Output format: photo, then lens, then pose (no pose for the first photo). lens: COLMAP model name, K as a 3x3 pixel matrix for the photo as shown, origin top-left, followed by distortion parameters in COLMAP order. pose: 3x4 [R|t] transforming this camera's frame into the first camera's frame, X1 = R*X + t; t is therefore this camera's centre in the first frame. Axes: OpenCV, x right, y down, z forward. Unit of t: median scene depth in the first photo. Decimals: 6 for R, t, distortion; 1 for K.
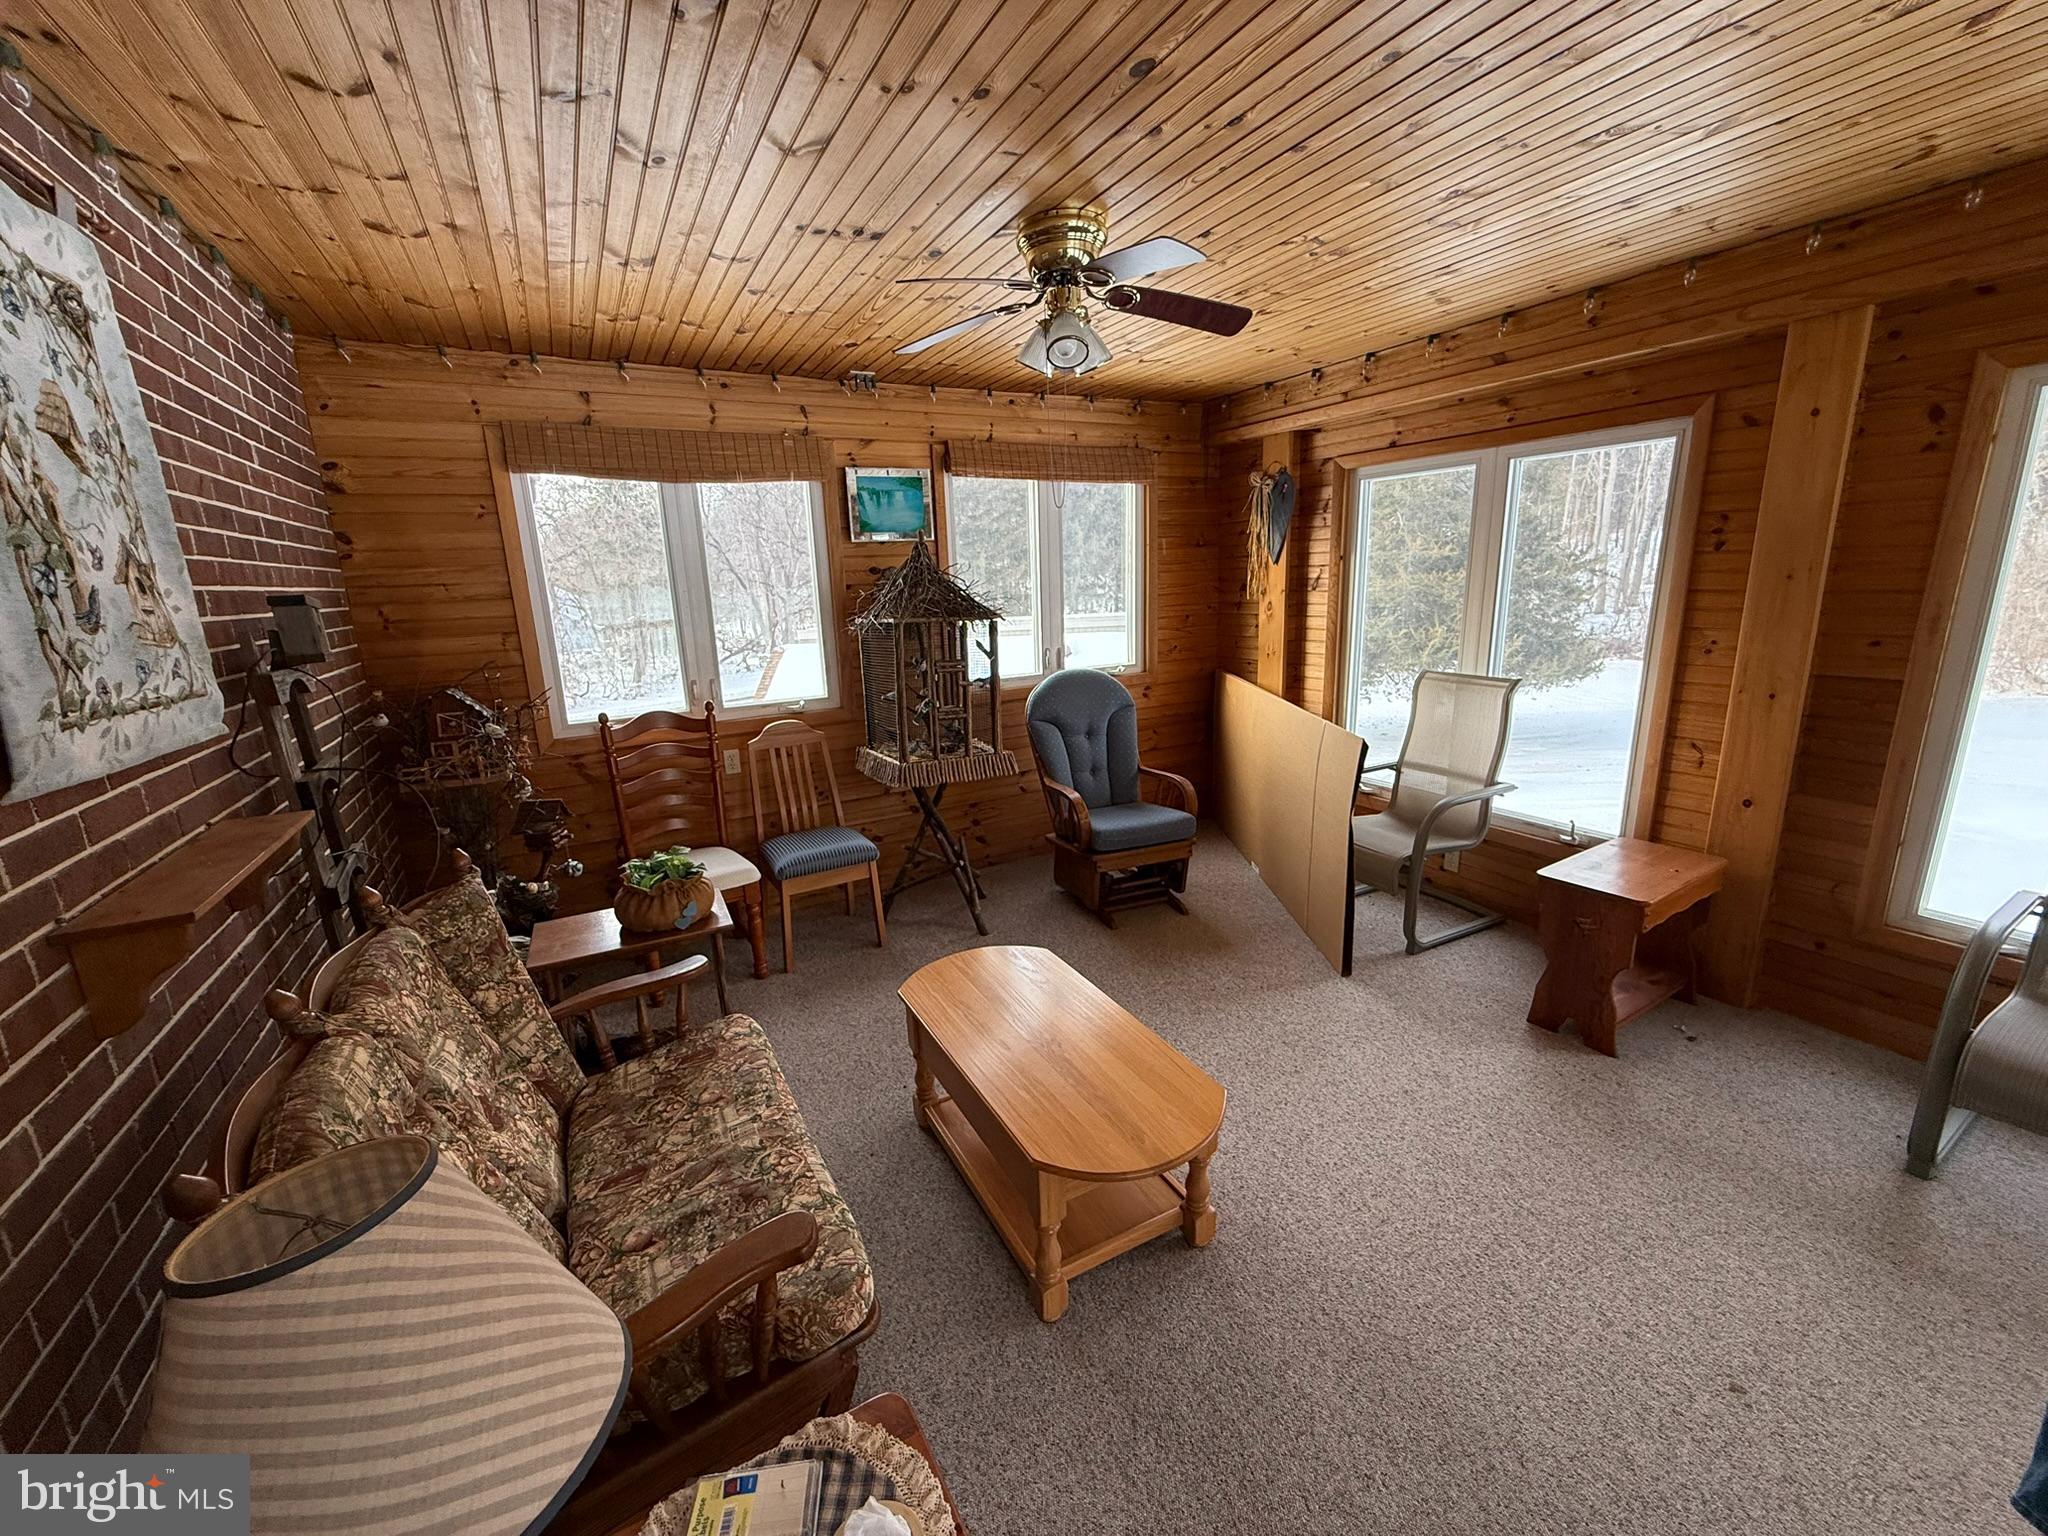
lens RADIAL K [[820.8, 0, 1018.3], [0, 820.8, 770.6], [0, 0, 1]] dist [-0.000045, -0.000379]
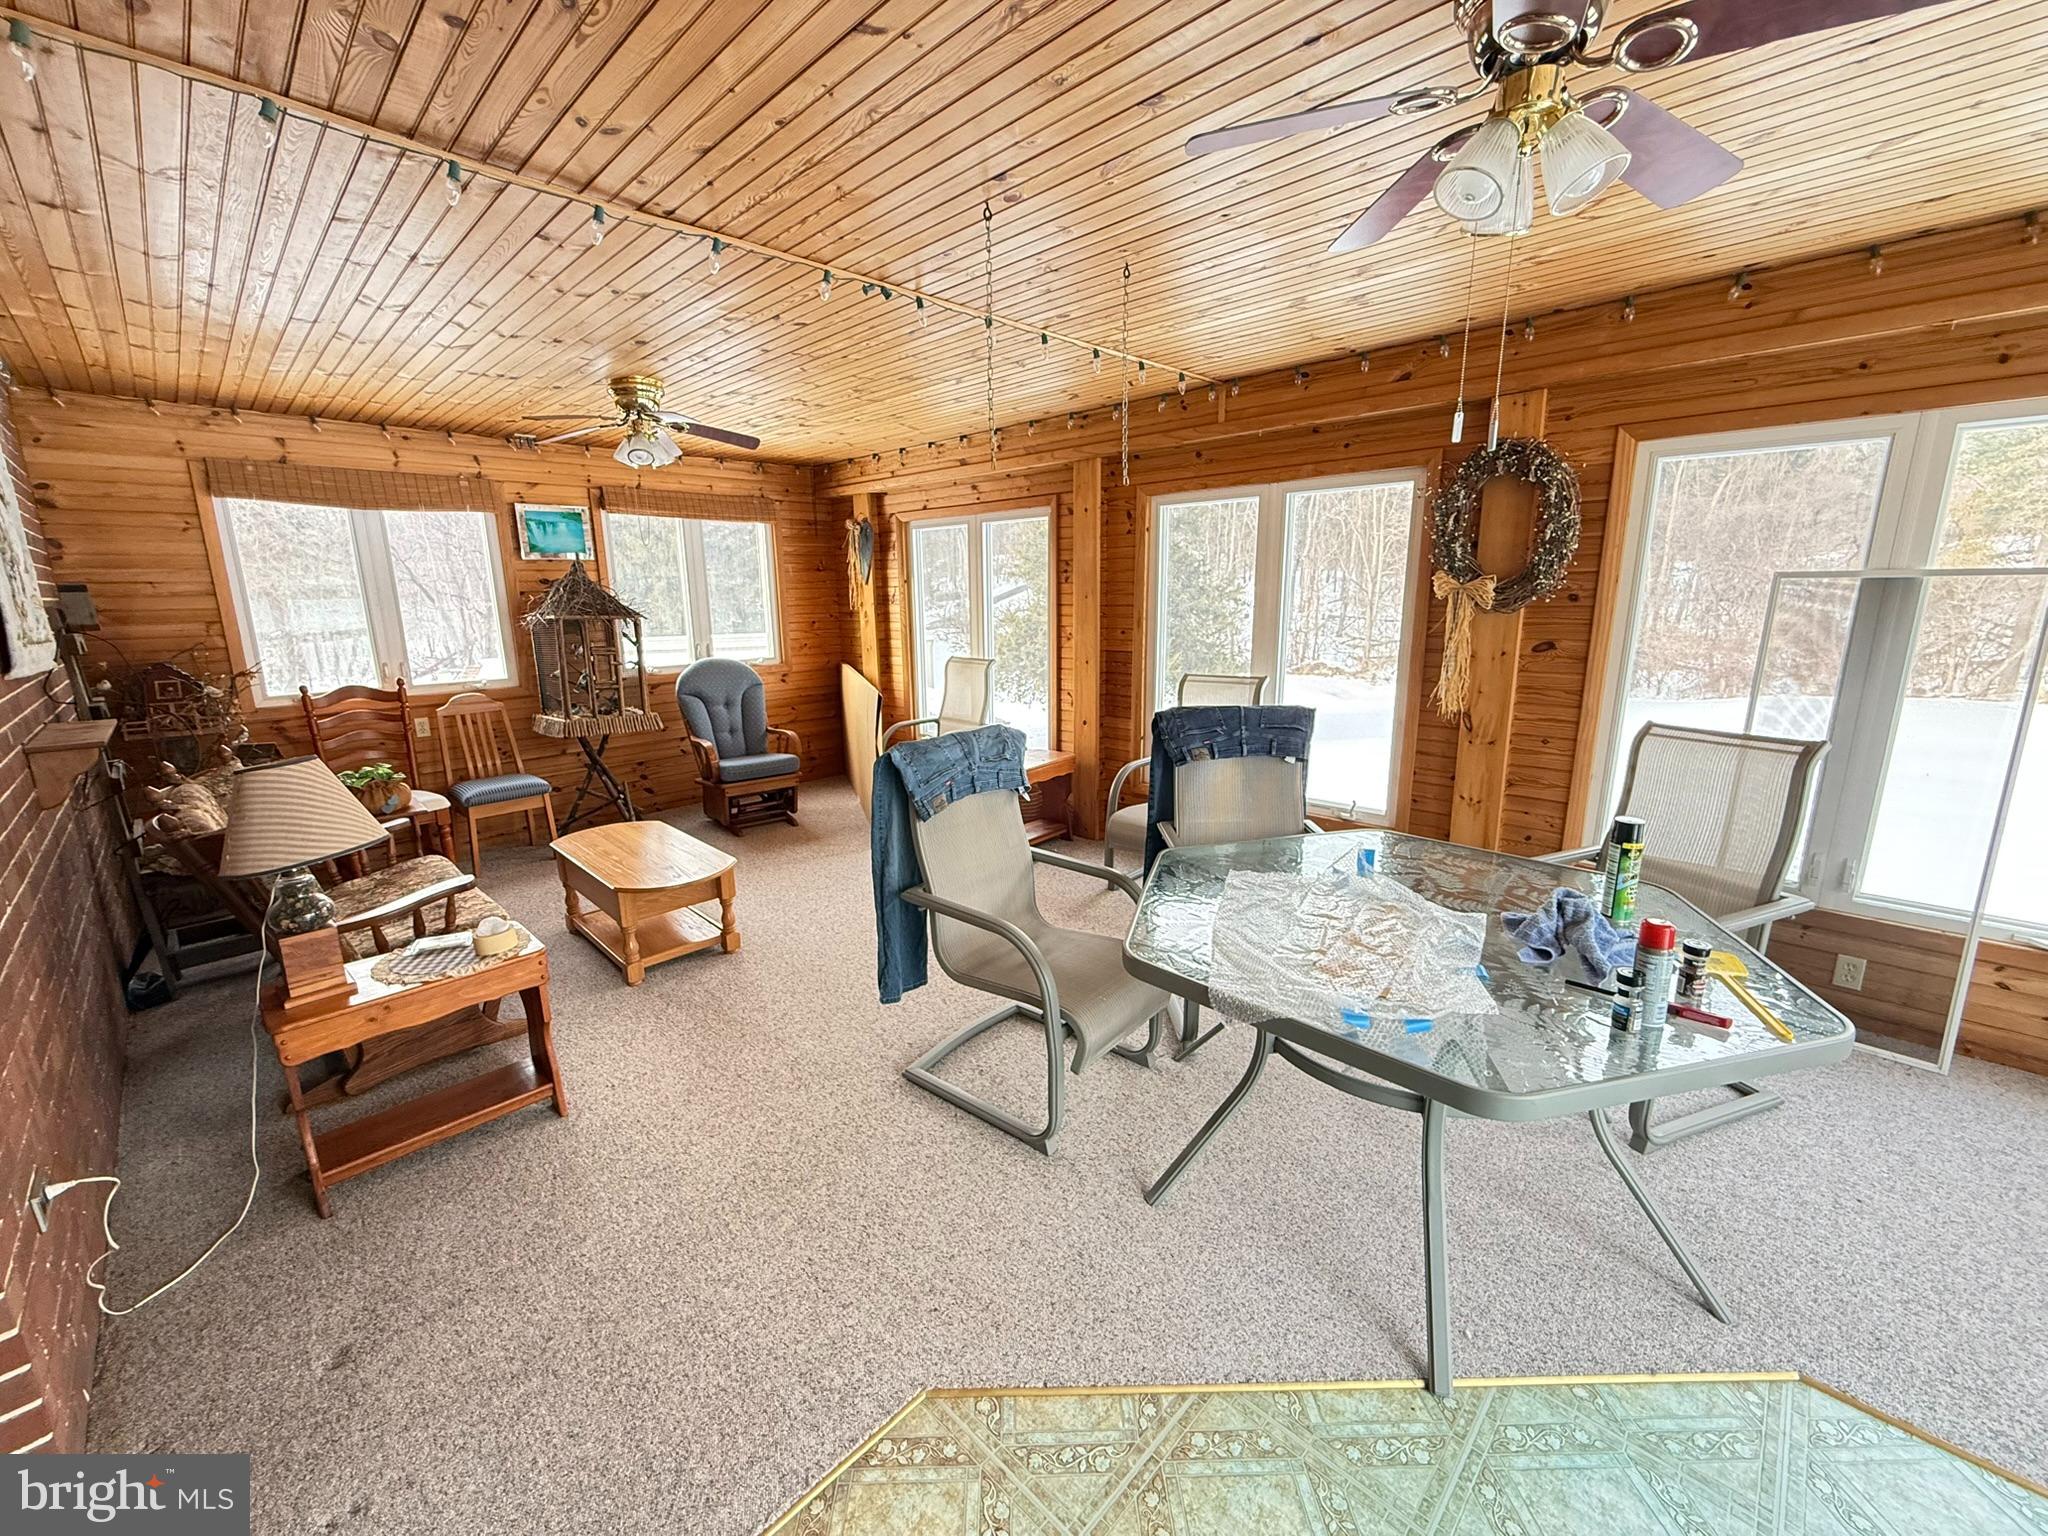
lens RADIAL K [[820.8, 0, 1020.5], [0, 820.8, 770.6], [0, 0, 1]] dist [-0.000045, -0.000379]
pose [[0.955966, -0.039896, 0.290753, 0.168873], [0.047235, 0.998717, -0.018264, 0.125463], [-0.289651, 0.031194, 0.956624, -0.494168]]
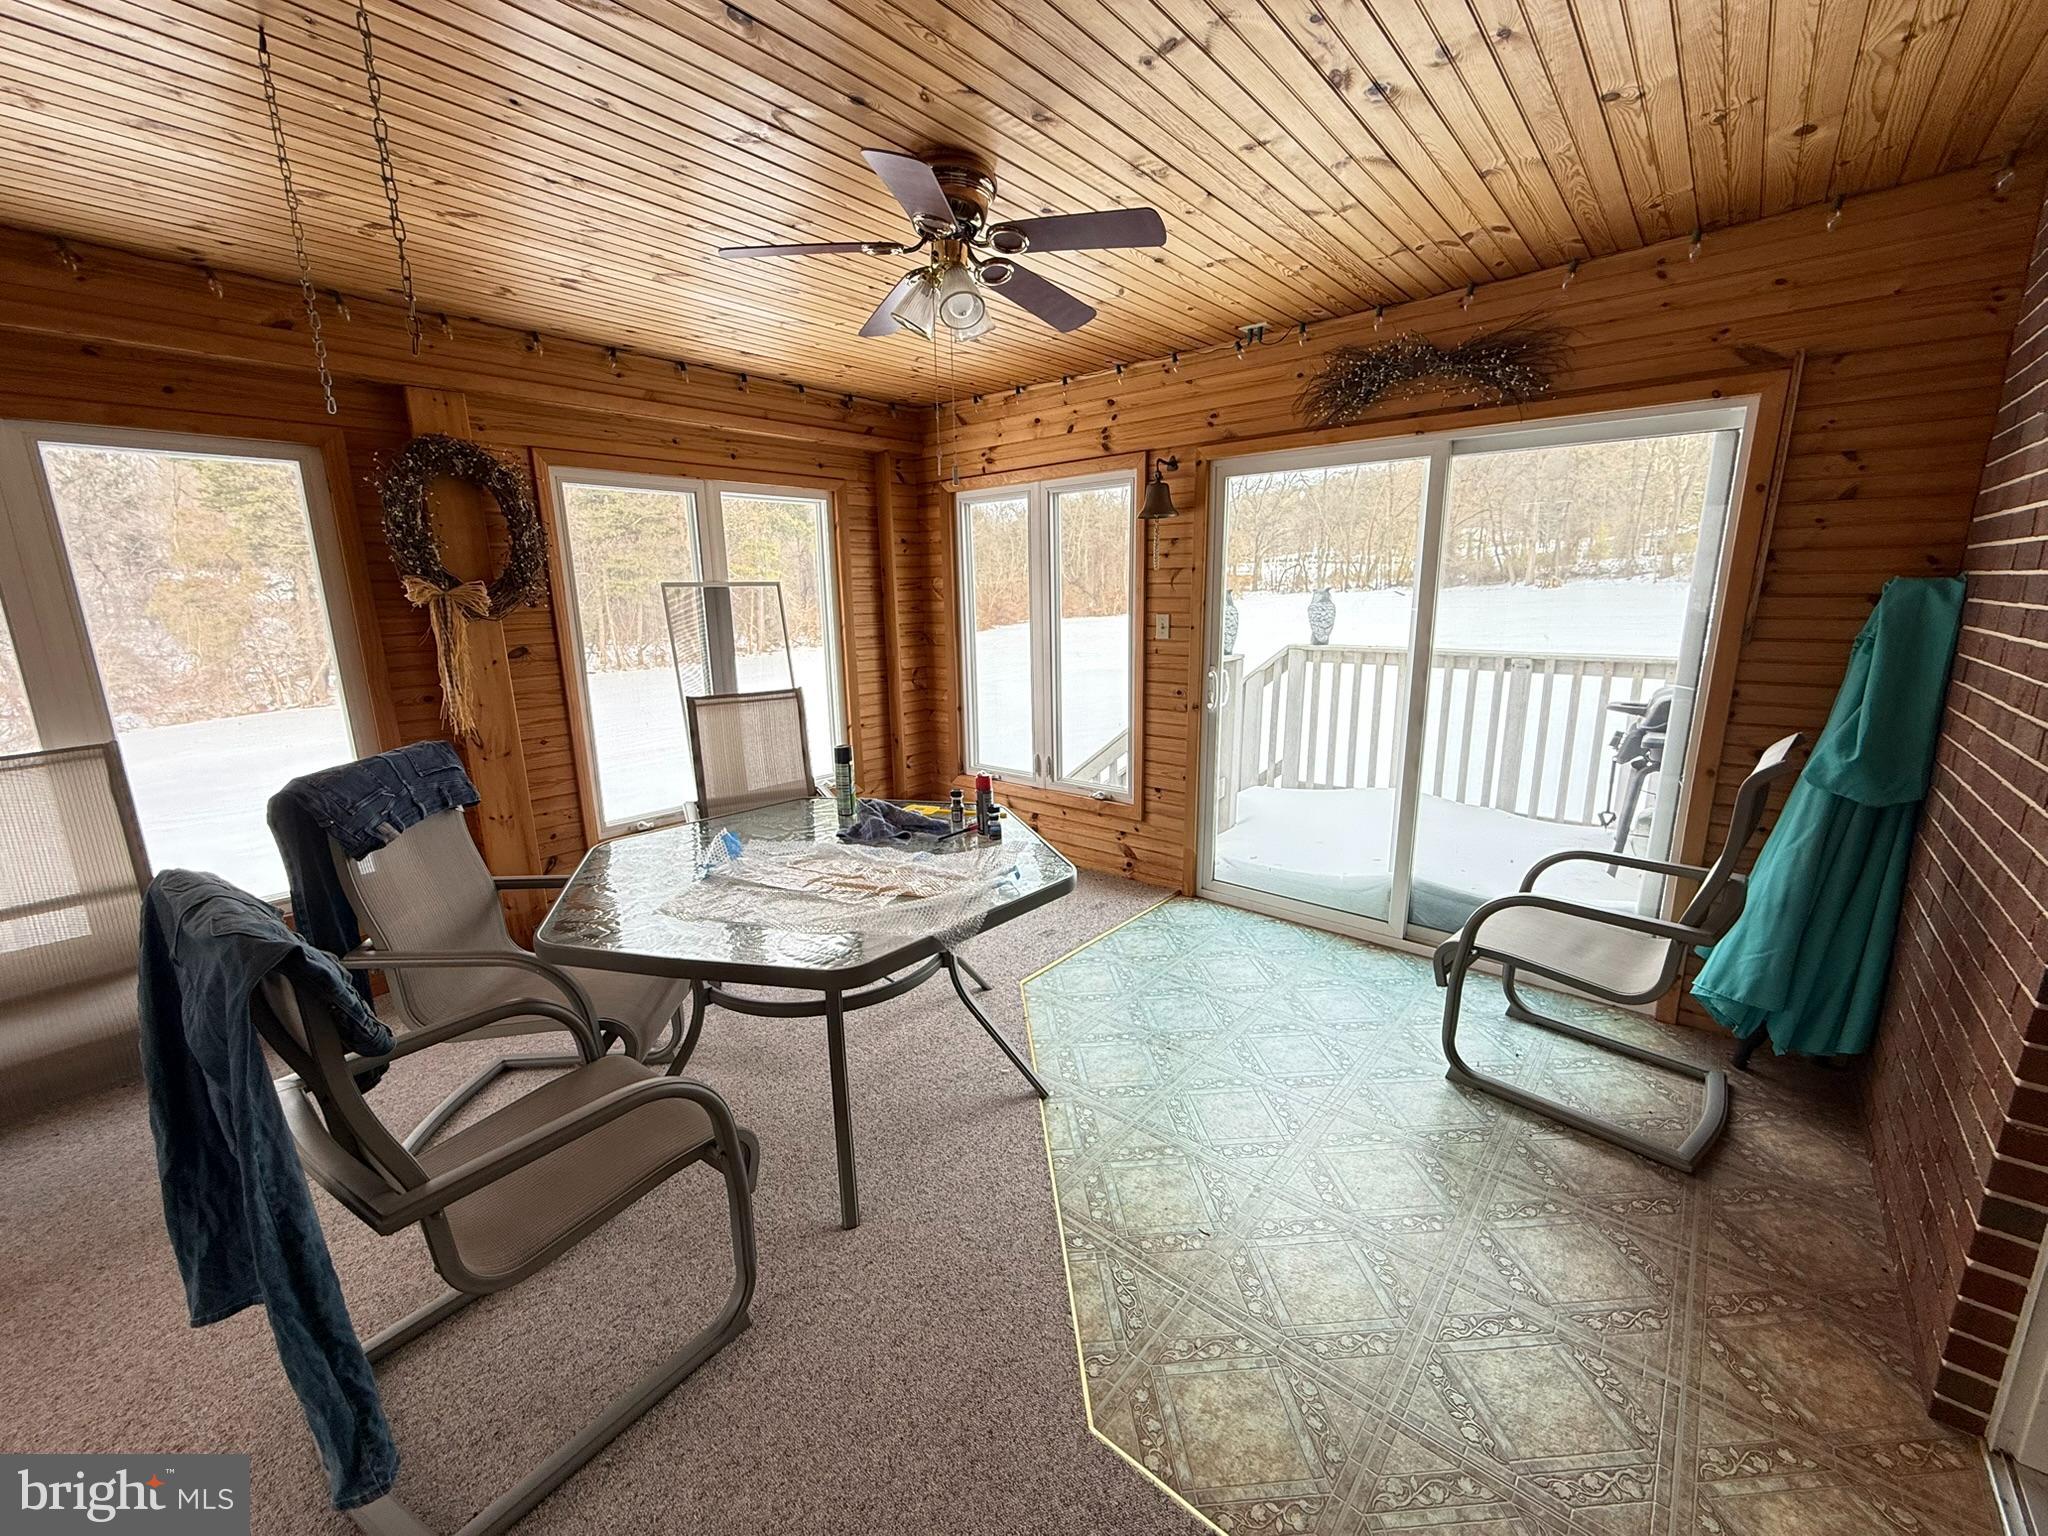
lens RADIAL K [[820.8, 0, 1012.3], [0, 820.8, 770.2], [0, 0, 1]] dist [-0.000045, -0.000379]
pose [[-0.353101, -0.156565, 0.922392, -0.852621], [0.249653, 0.934383, 0.254170, -0.275042], [-0.901661, 0.320026, -0.290845, 1.565734]]
